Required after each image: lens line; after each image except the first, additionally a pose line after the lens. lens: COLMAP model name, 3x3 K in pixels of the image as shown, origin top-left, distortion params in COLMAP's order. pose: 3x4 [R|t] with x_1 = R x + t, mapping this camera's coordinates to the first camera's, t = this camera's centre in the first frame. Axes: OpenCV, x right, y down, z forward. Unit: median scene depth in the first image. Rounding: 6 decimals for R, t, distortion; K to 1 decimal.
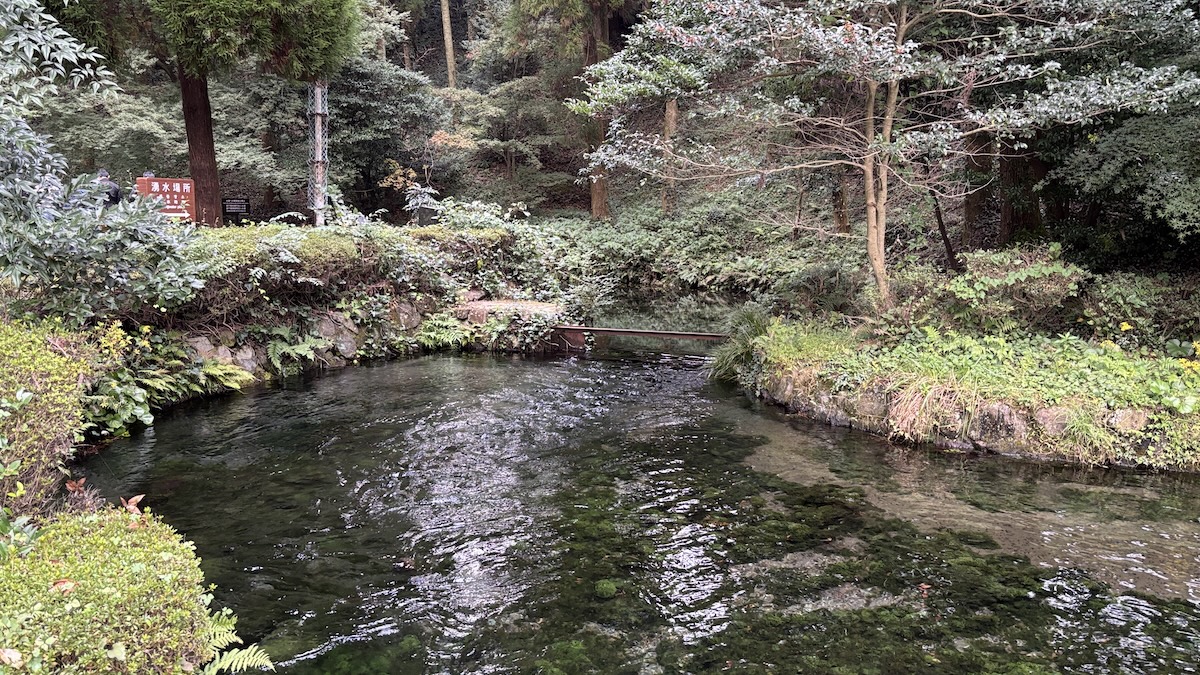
lens RADIAL K [[875.4, 0, 590.8], [0, 875.4, 346.6], [0, 0, 1]] dist [0.021871, -0.028672]
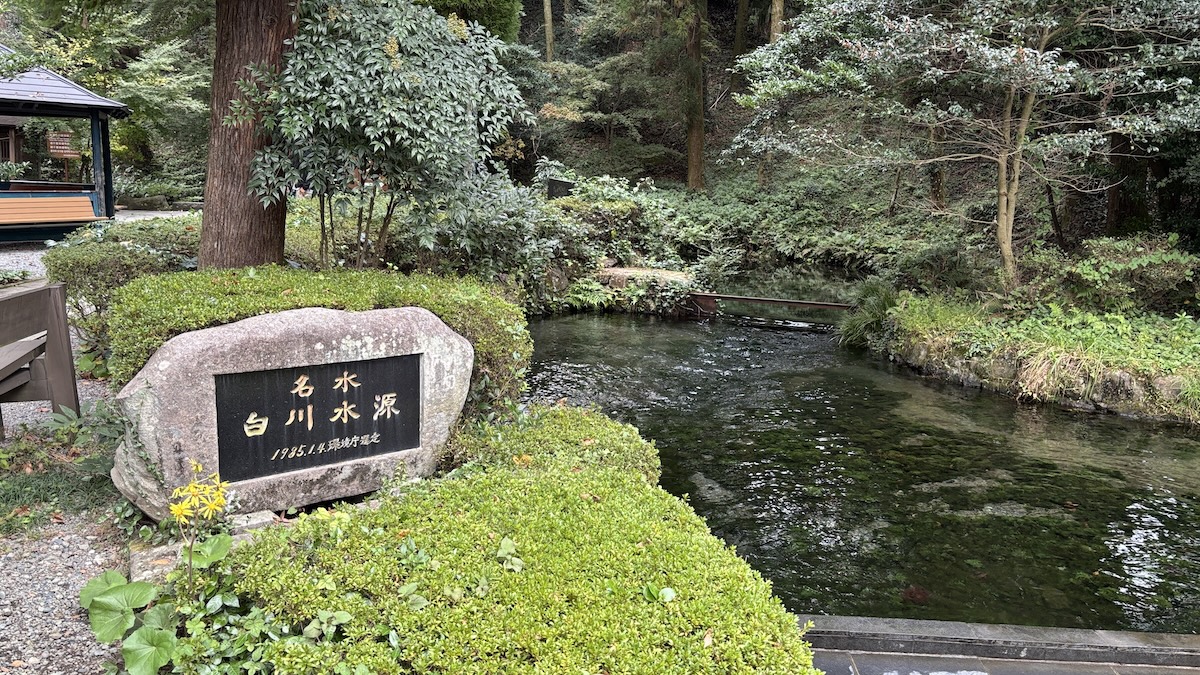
lens RADIAL K [[875.4, 0, 594.3], [0, 875.4, 345.0], [0, 0, 1]] dist [0.021871, -0.028672]
pose [[0.997598, 0.036528, -0.058849, -0.110657], [-0.034403, 0.998733, 0.036729, 0.007627], [0.060116, -0.034616, 0.997591, -0.137974]]
